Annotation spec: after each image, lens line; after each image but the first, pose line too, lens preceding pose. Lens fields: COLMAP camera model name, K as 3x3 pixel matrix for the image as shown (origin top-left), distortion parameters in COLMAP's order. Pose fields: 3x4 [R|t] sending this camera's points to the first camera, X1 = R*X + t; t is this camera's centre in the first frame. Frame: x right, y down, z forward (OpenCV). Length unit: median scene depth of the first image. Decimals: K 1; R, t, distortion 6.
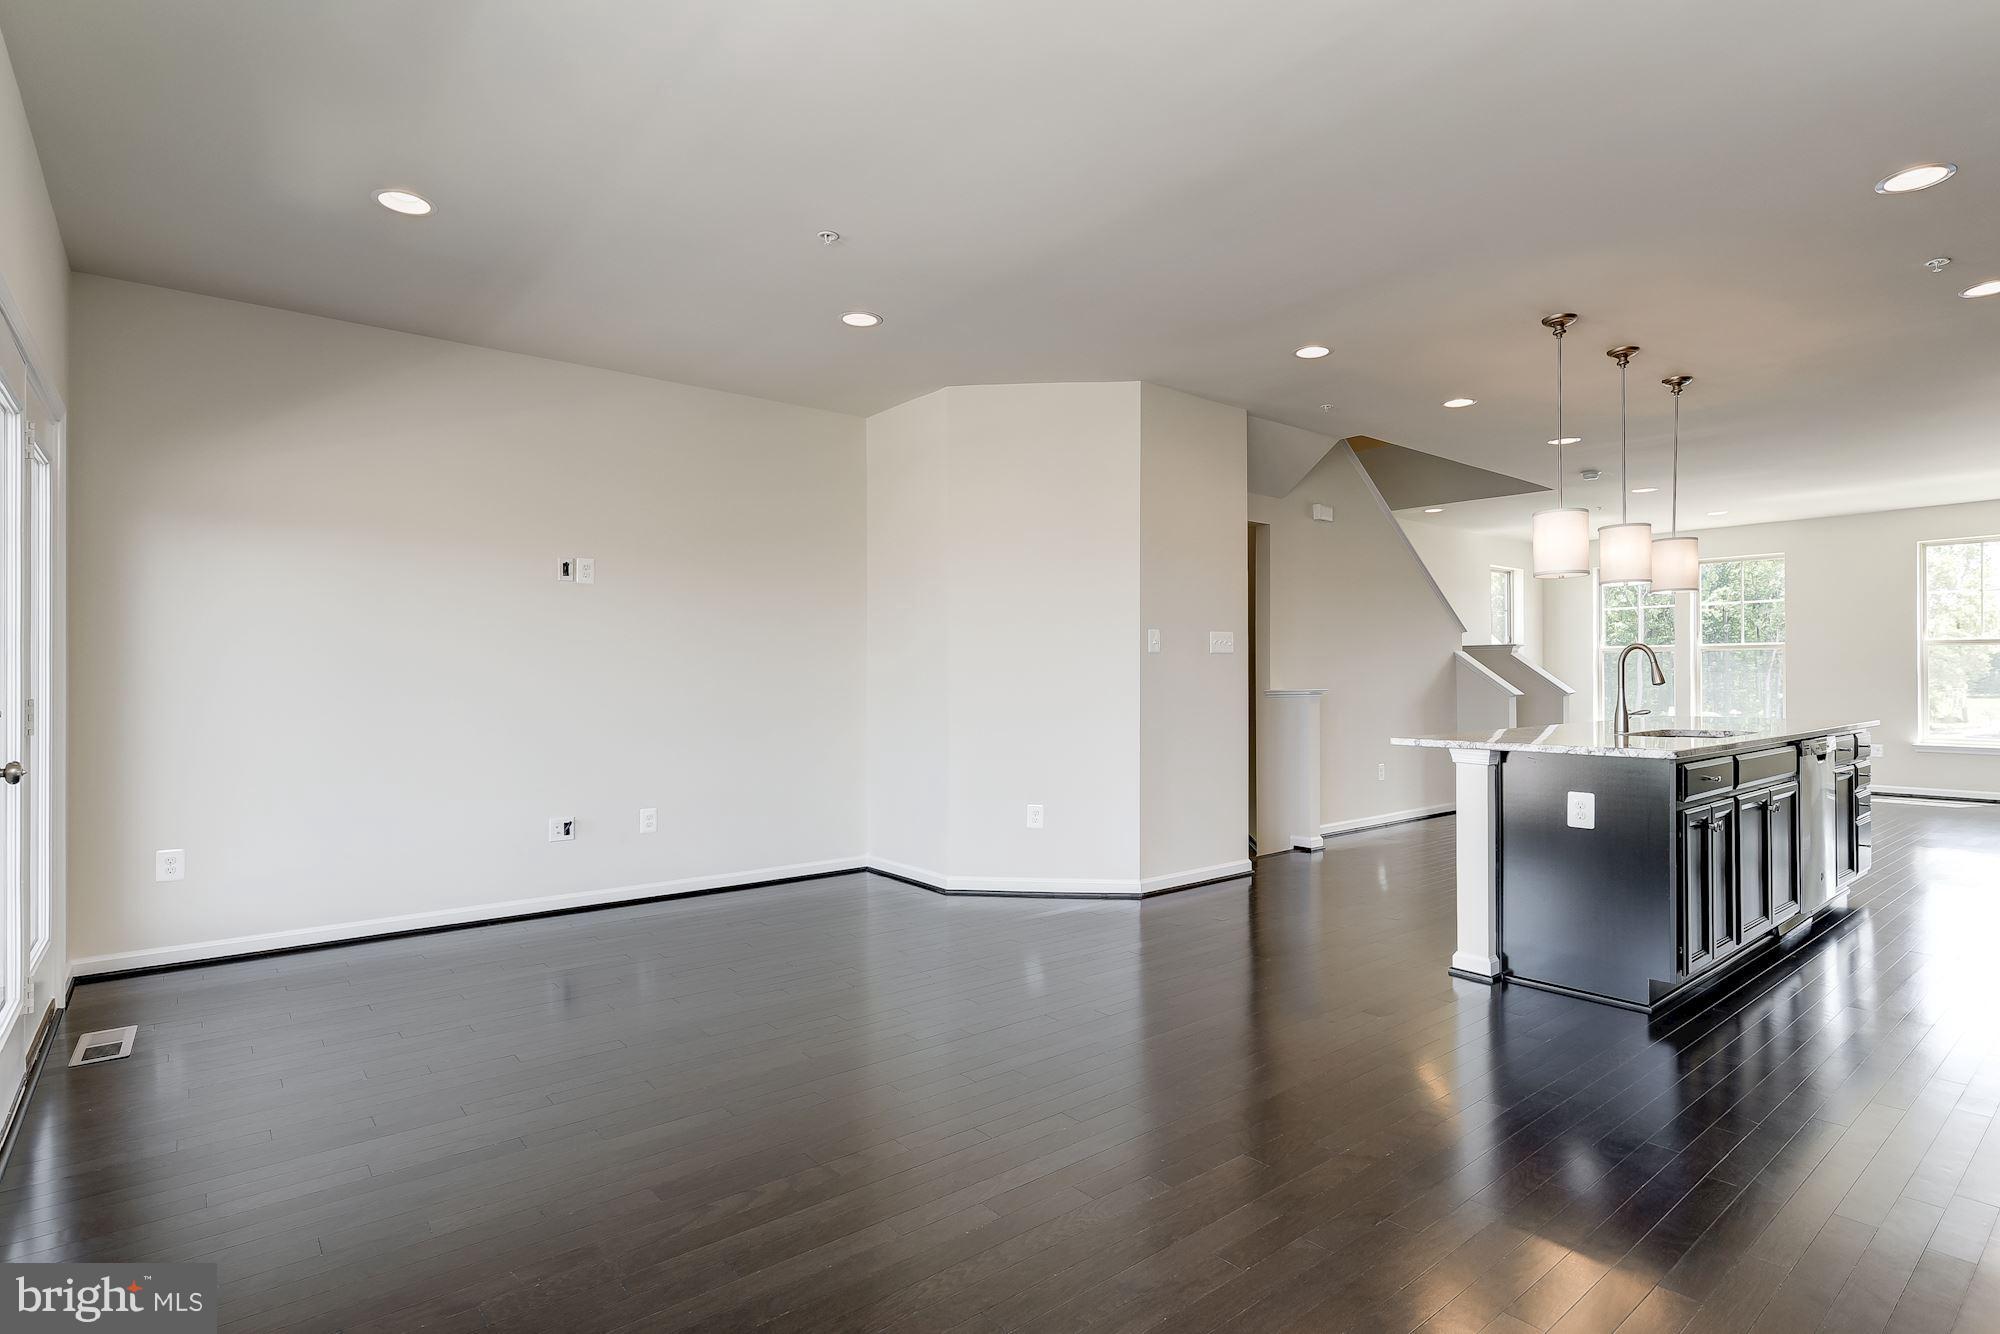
lens RADIAL K [[1002.6, 0, 995.8], [0, 1002.6, 677.0], [0, 0, 1]] dist [-0.009713, 0.003630]
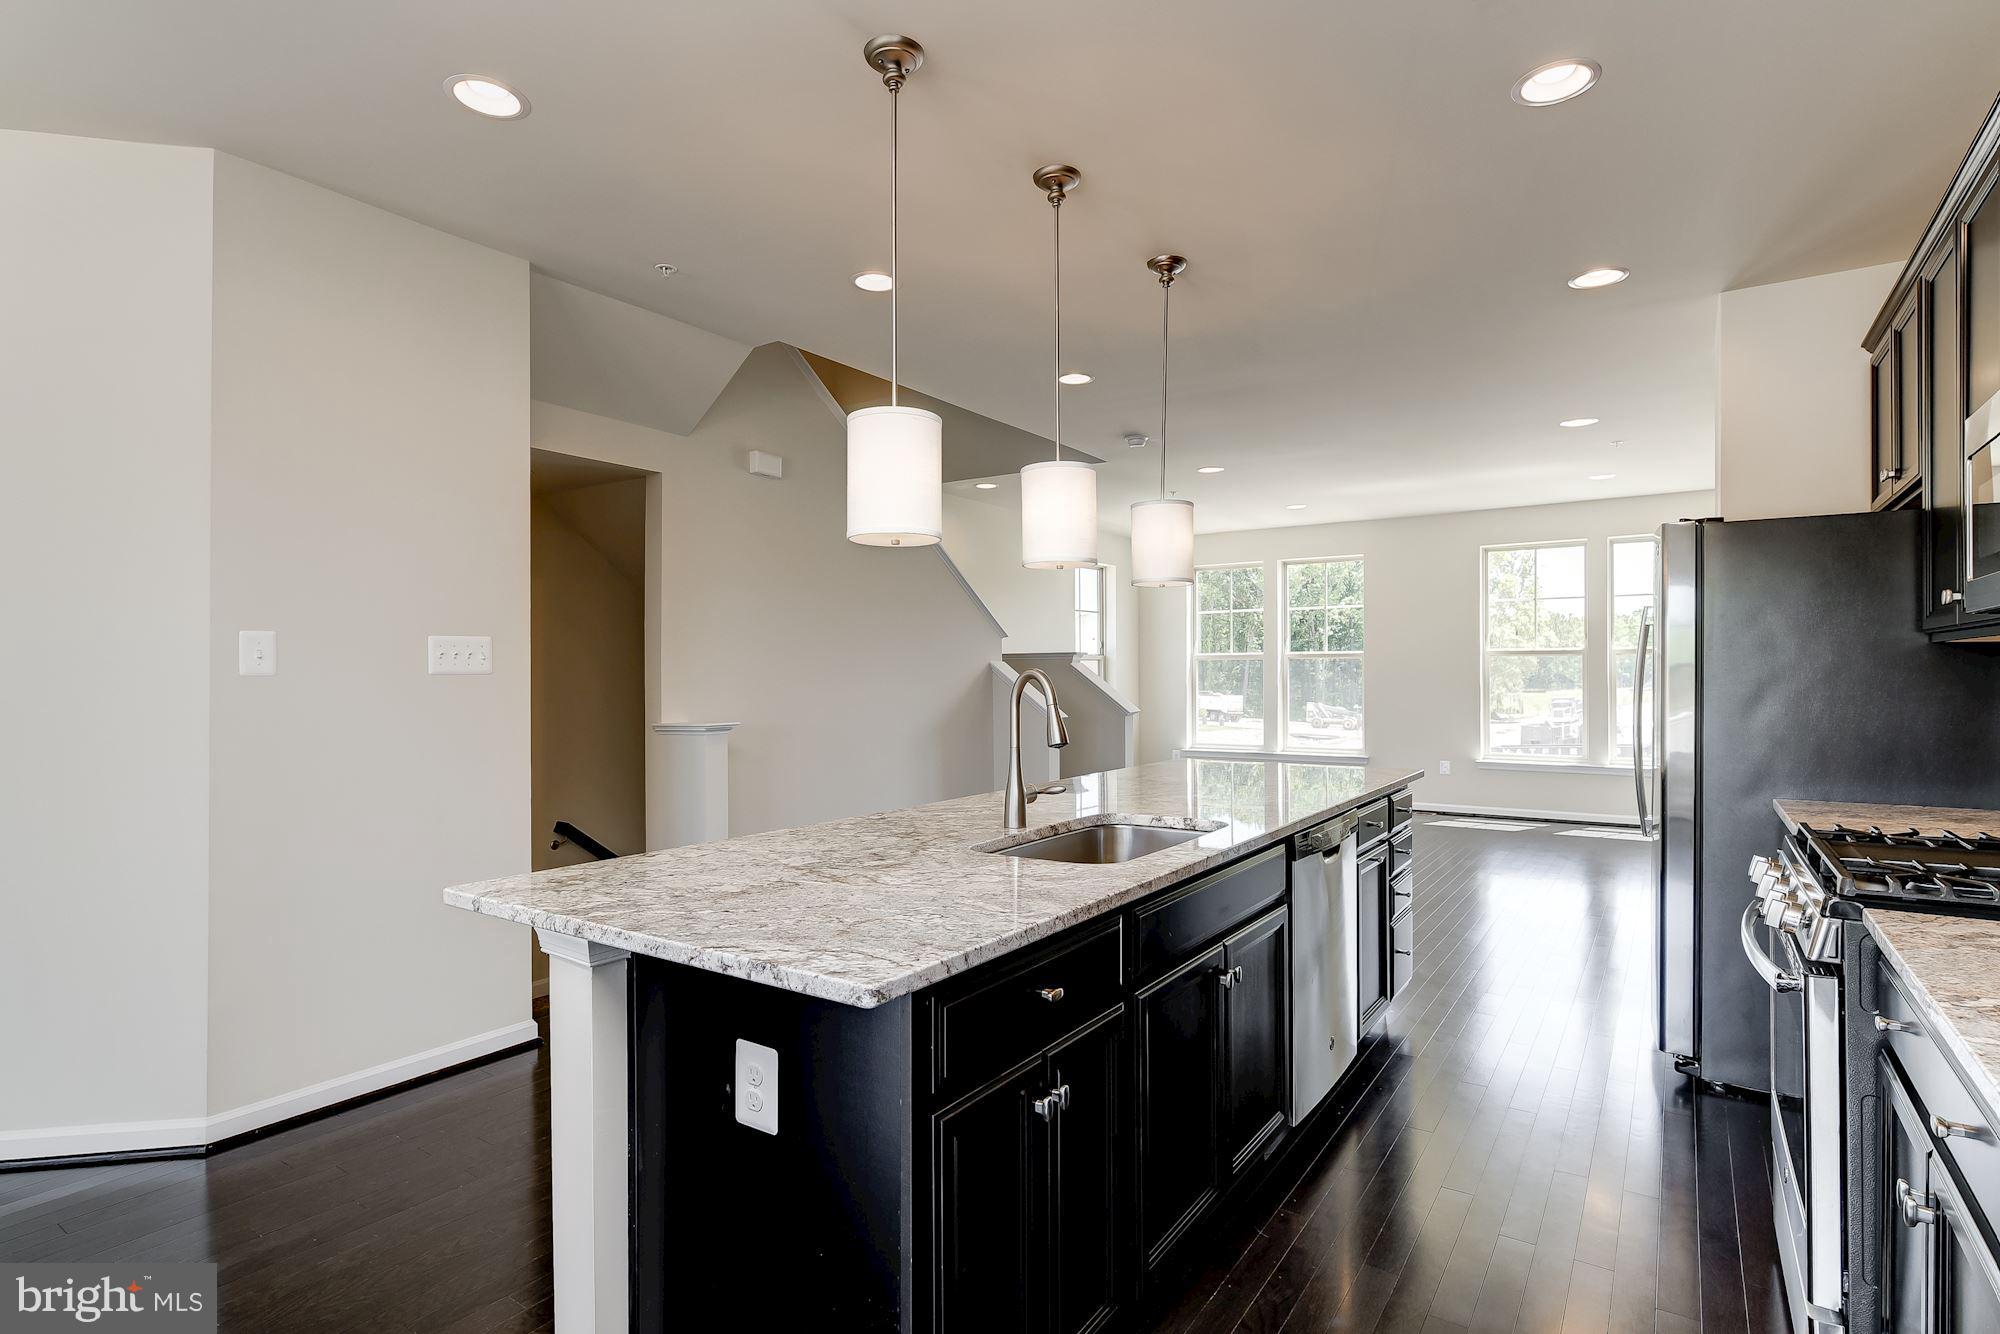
lens RADIAL K [[1002.6, 0, 993.8], [0, 1002.6, 677.4], [0, 0, 1]] dist [-0.009713, 0.003630]
pose [[0.959314, -0.000466, 0.282341, 0.305036], [-0.000325, 0.999996, 0.002756, -0.019780], [-0.282341, -0.002735, 0.959310, 0.313484]]
